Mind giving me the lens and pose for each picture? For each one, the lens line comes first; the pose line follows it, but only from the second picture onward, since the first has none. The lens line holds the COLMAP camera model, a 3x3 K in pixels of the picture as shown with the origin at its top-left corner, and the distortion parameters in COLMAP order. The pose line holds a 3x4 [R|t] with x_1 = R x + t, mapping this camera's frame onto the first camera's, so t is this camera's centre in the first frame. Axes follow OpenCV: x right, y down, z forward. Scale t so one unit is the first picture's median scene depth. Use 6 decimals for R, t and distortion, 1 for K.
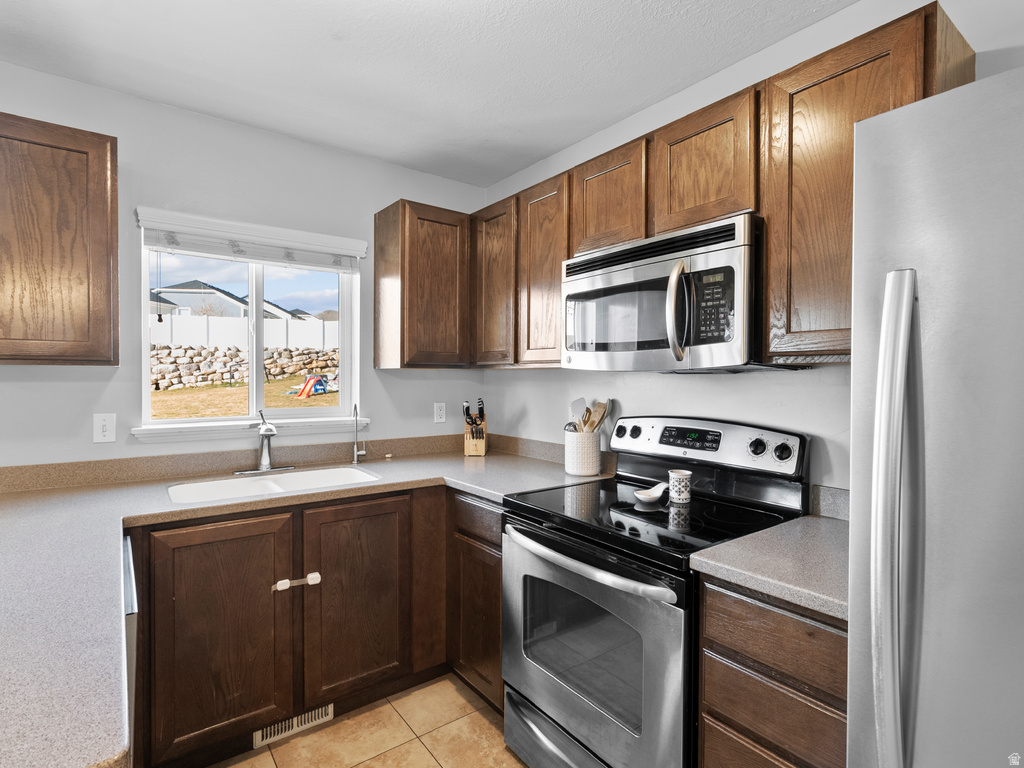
lens RADIAL K [[523.6, 0, 512.0], [0, 523.6, 384.0], [0, 0, 1]] dist [-0.004170, 0.001761]
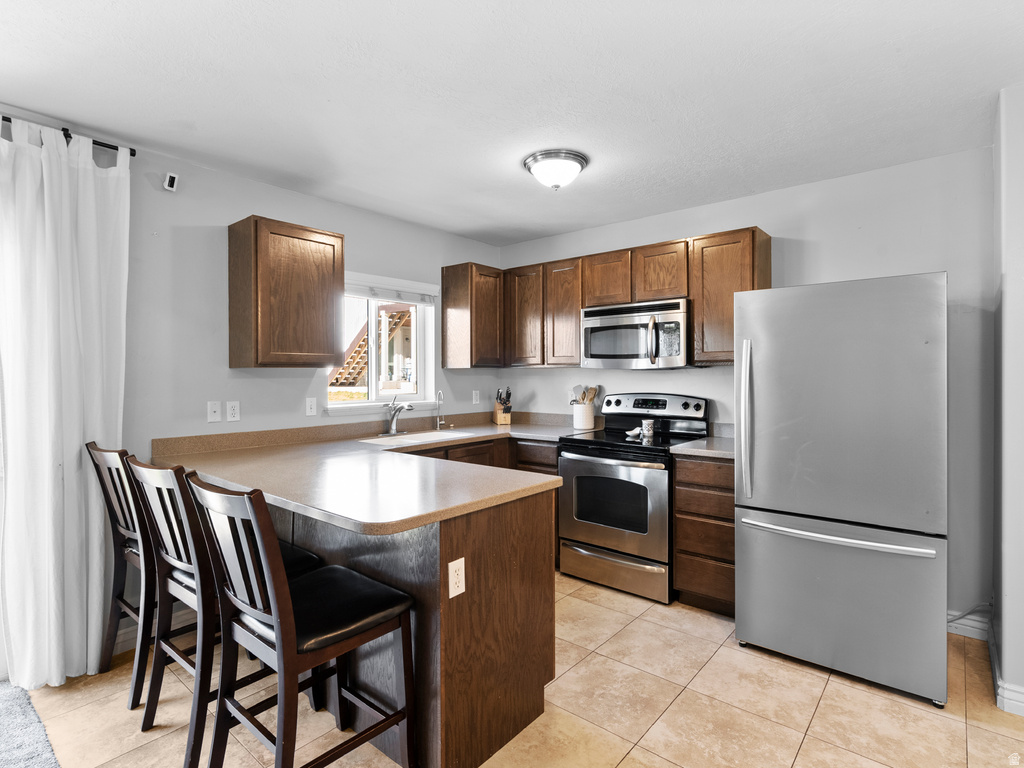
lens RADIAL K [[530.0, 0, 509.8], [0, 530.0, 375.8], [0, 0, 1]] dist [-0.005909, 0.000694]
pose [[0.974511, -0.009694, 0.224132, -0.522430], [0.011719, 0.999902, -0.007707, 0.008690], [-0.224035, 0.010137, 0.974528, -0.682443]]
